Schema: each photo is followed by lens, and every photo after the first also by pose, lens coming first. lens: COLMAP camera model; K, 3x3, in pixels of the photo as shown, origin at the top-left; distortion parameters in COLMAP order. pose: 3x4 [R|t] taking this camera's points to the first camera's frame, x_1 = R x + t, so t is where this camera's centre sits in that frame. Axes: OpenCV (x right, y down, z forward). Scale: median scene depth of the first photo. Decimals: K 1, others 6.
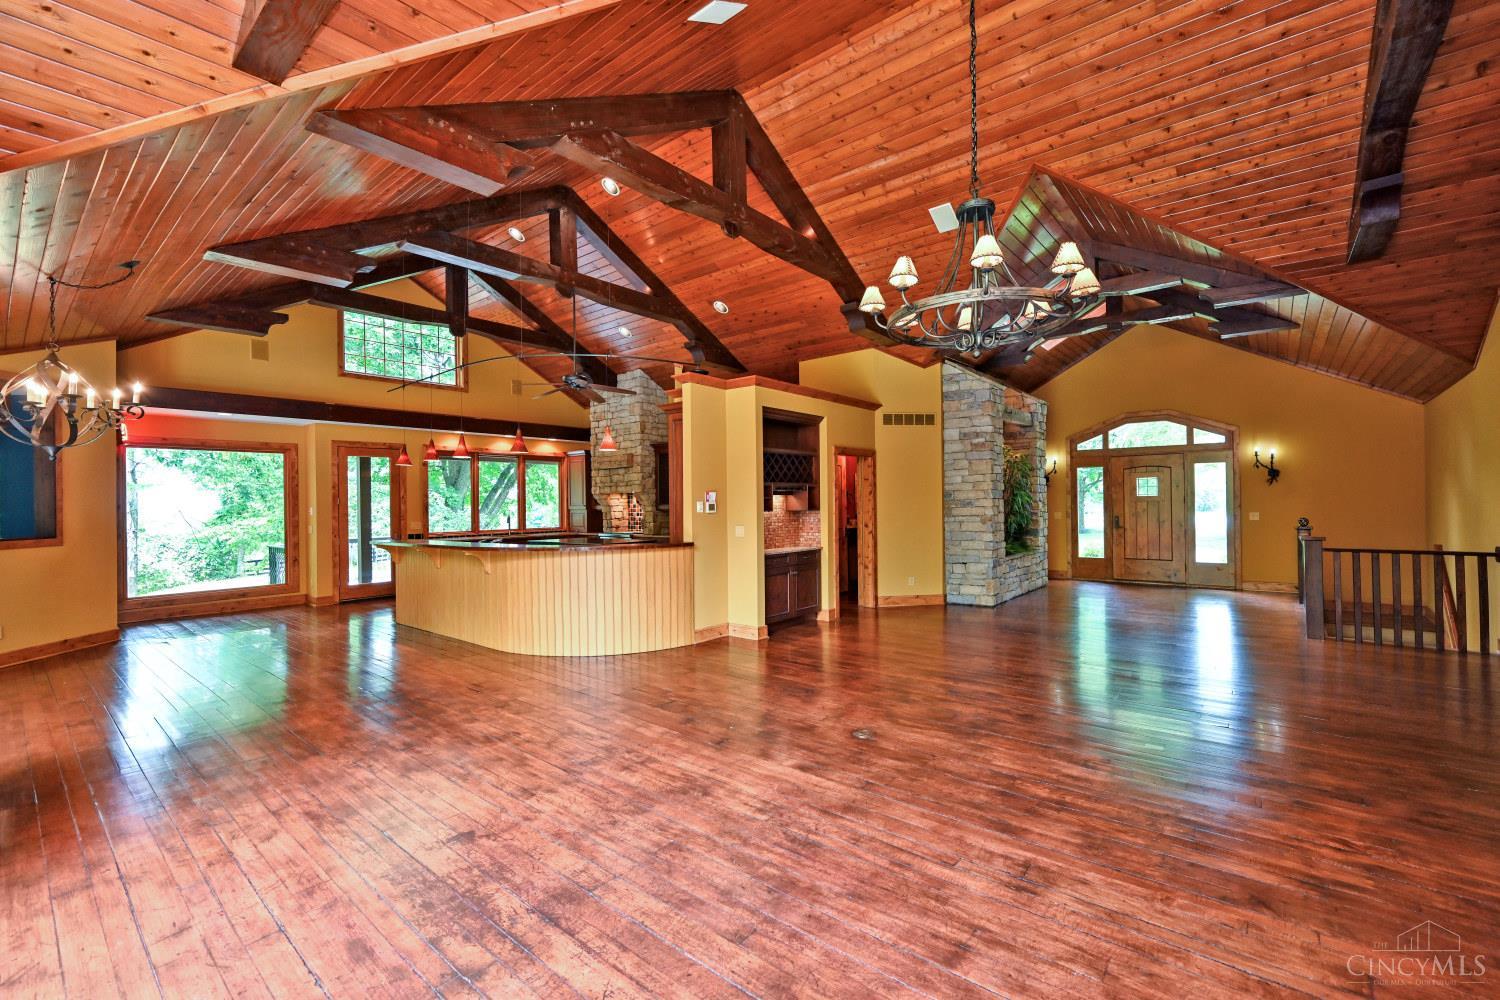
lens RADIAL K [[628.2, 0, 771.0], [0, 628.2, 497.6], [0, 0, 1]] dist [-0.000525, -0.000460]
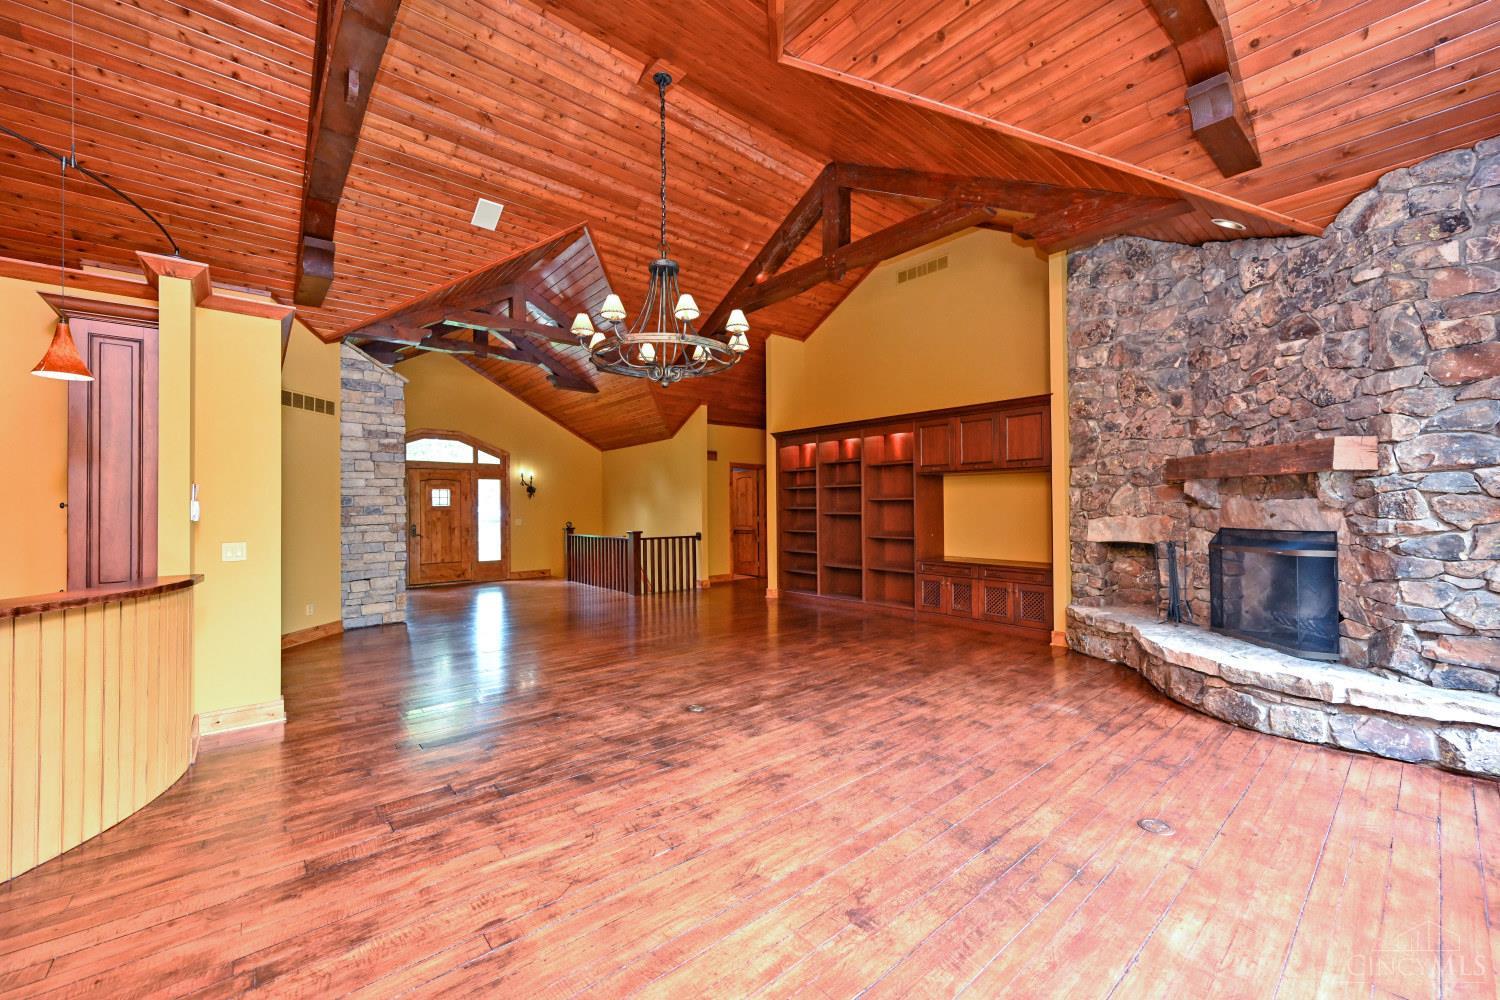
lens RADIAL K [[594.4, 0, 750.0], [0, 594.4, 500.0], [0, 0, 1]] dist [-0.000939, -0.000034]
pose [[0.184585, 0.022910, 0.982549, -0.643957], [-0.000751, 0.999731, -0.023170, 0.021052], [-0.982816, 0.003539, 0.184553, 0.513876]]
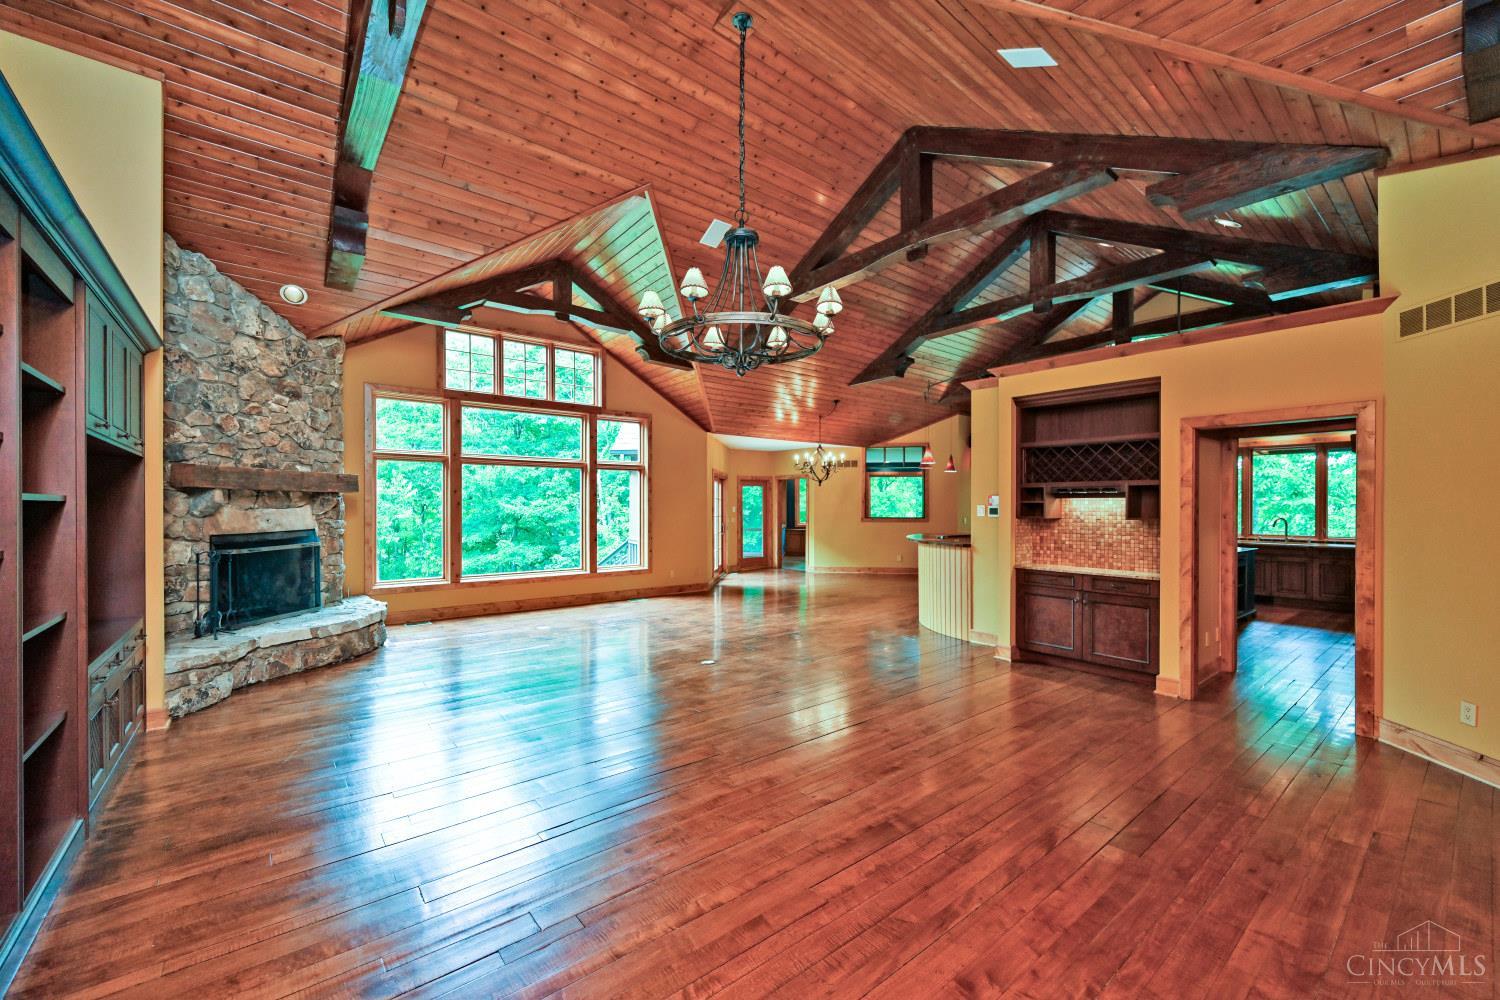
lens RADIAL K [[594.4, 0, 750.0], [0, 594.4, 500.0], [0, 0, 1]] dist [-0.000939, -0.000034]
pose [[-0.208051, 0.003239, -0.978113, 1.098158], [0.008249, 0.999965, 0.001556, -0.008429], [0.978083, -0.007745, -0.208070, 1.012496]]
